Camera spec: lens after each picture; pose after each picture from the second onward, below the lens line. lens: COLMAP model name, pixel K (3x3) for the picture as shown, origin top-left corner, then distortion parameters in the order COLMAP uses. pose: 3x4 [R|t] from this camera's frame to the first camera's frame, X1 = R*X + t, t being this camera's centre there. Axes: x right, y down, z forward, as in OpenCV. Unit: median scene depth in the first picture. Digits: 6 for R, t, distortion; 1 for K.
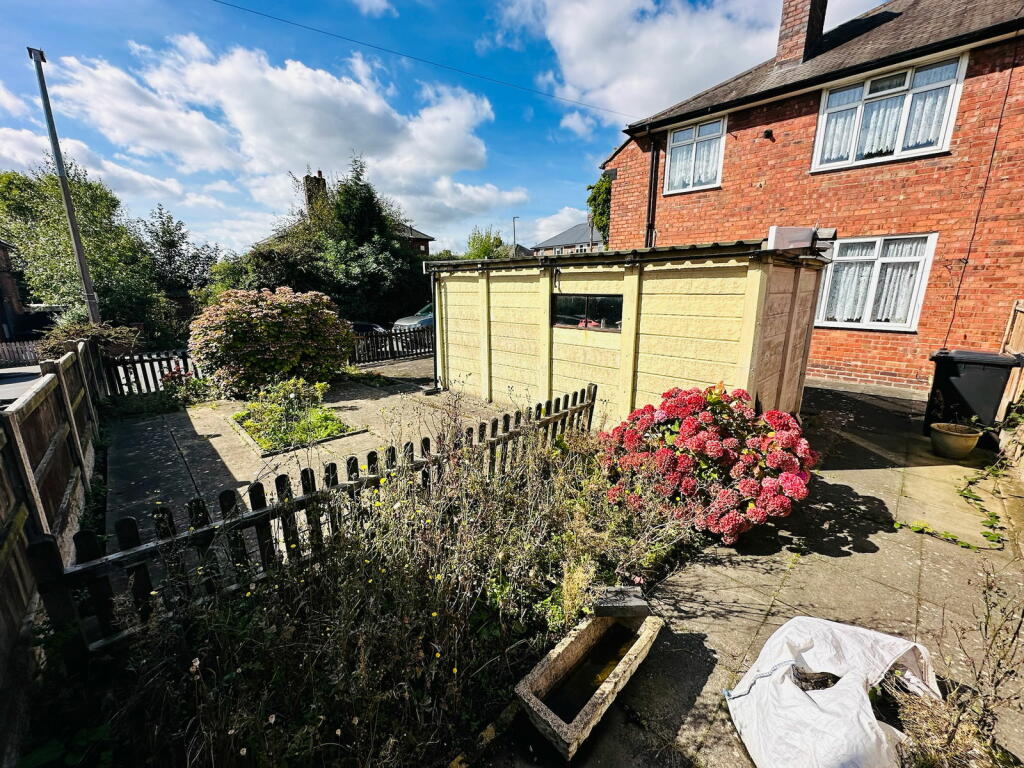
lens RADIAL K [[410.6, 0, 509.7], [0, 410.6, 387.0], [0, 0, 1]] dist [-0.001590, 0.000062]
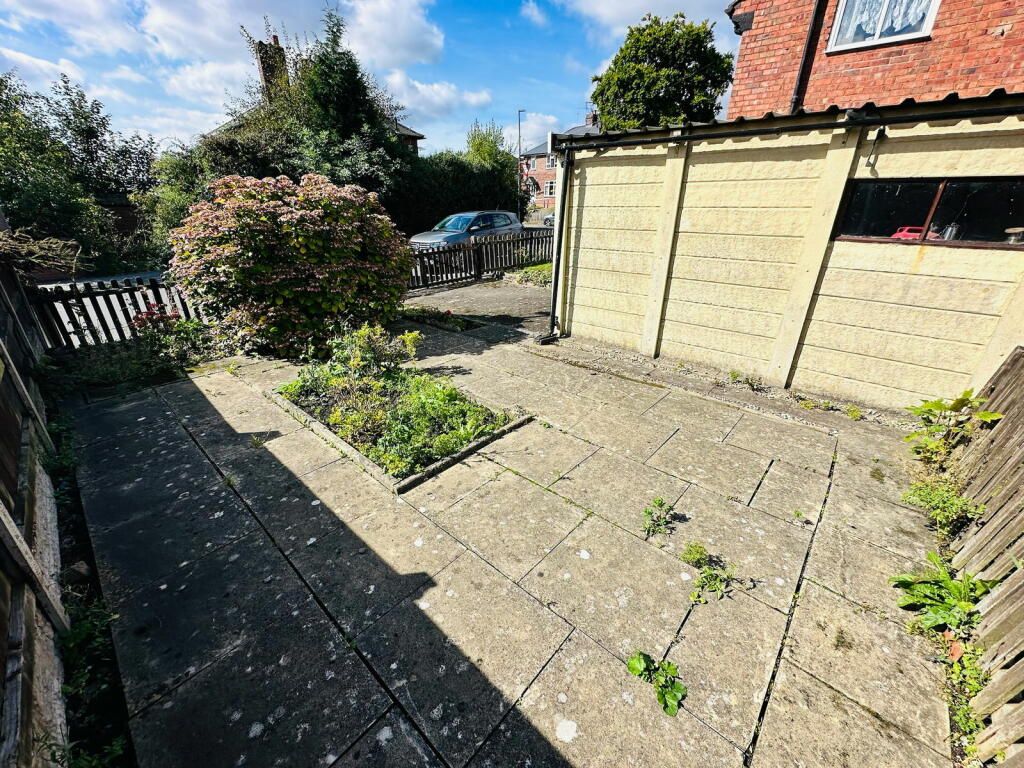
lens RADIAL K [[410.6, 0, 509.7], [0, 410.6, 386.5], [0, 0, 1]] dist [-0.001590, 0.000062]
pose [[0.997256, -0.018786, 0.071602, -0.301301], [0.005763, 0.984028, 0.177920, -0.033410], [-0.073801, -0.177020, 0.981436, 0.301915]]
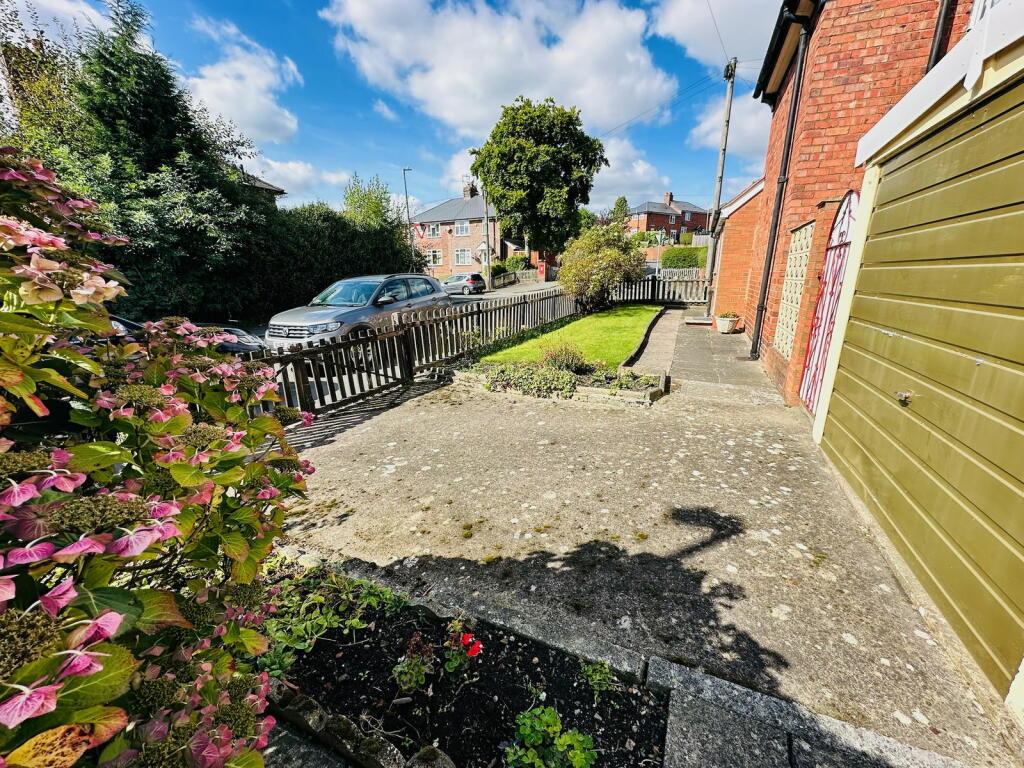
lens RADIAL K [[410.6, 0, 511.5], [0, 410.6, 387.0], [0, 0, 1]] dist [-0.001590, 0.000062]
pose [[0.930249, -0.091155, 0.355427, -0.399075], [0.082911, 0.995817, 0.038393, -0.157248], [-0.357440, -0.006246, 0.933915, 0.948411]]
